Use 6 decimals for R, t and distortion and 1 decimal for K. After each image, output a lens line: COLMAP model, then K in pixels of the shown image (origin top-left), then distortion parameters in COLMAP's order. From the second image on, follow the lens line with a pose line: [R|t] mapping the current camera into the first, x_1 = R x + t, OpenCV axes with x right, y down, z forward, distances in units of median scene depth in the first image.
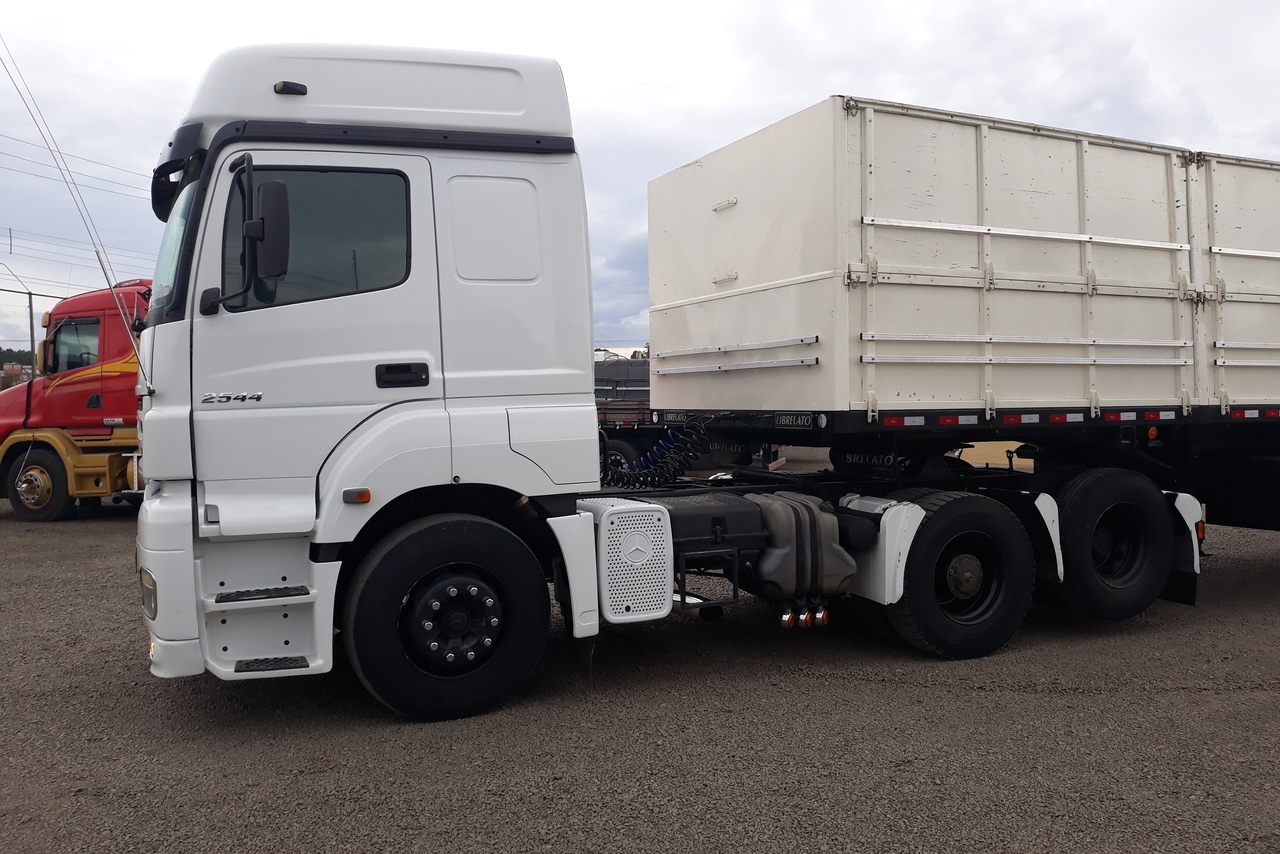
lens RADIAL K [[1023.6, 0, 641.2], [0, 1023.6, 416.6], [0, 0, 1]] dist [0.114625, -0.264695]
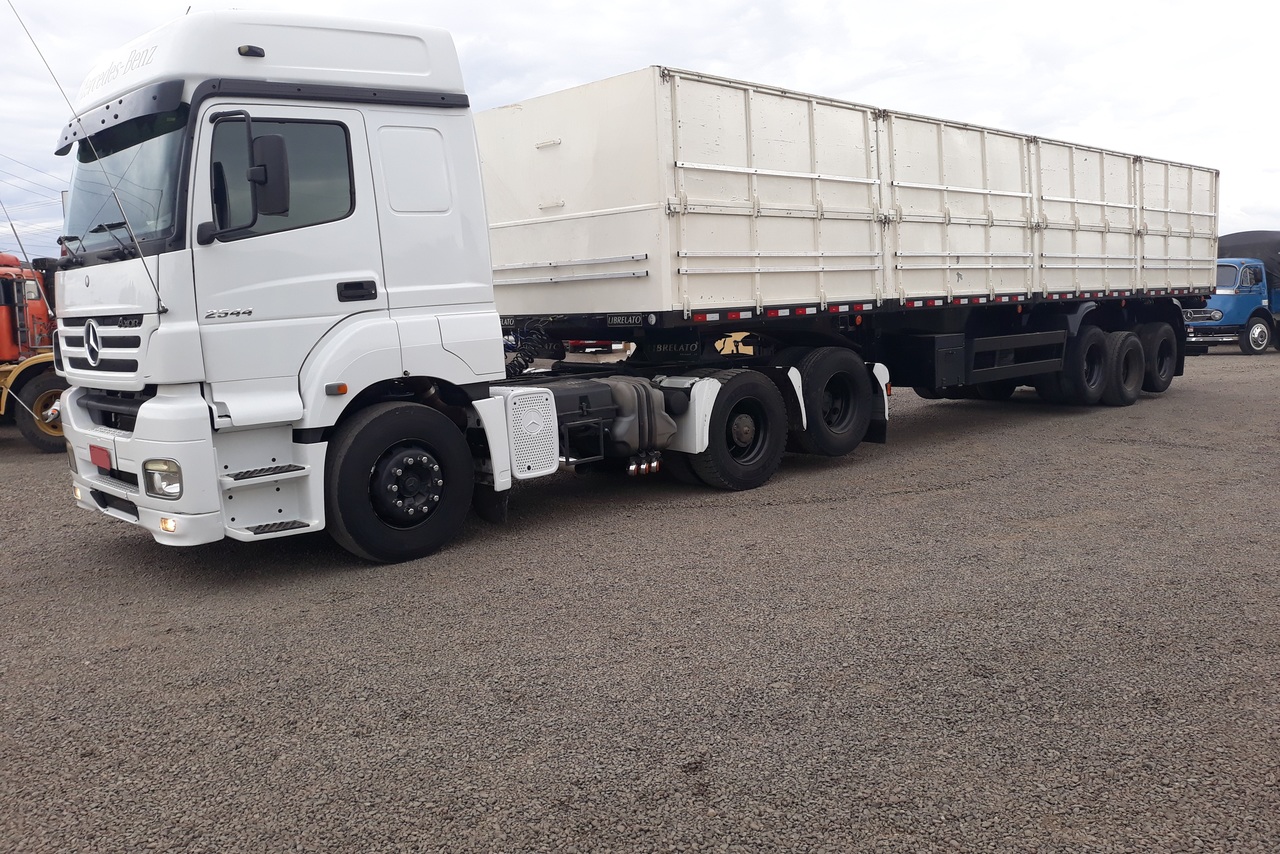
lens RADIAL K [[1023.6, 0, 641.2], [0, 1023.6, 416.6], [0, 0, 1]] dist [0.114625, -0.264695]
pose [[0.945754, -0.064581, 0.318399, -0.270603], [0.035729, 0.994774, 0.095642, 0.002650], [-0.322912, -0.079078, 0.943119, -0.252592]]
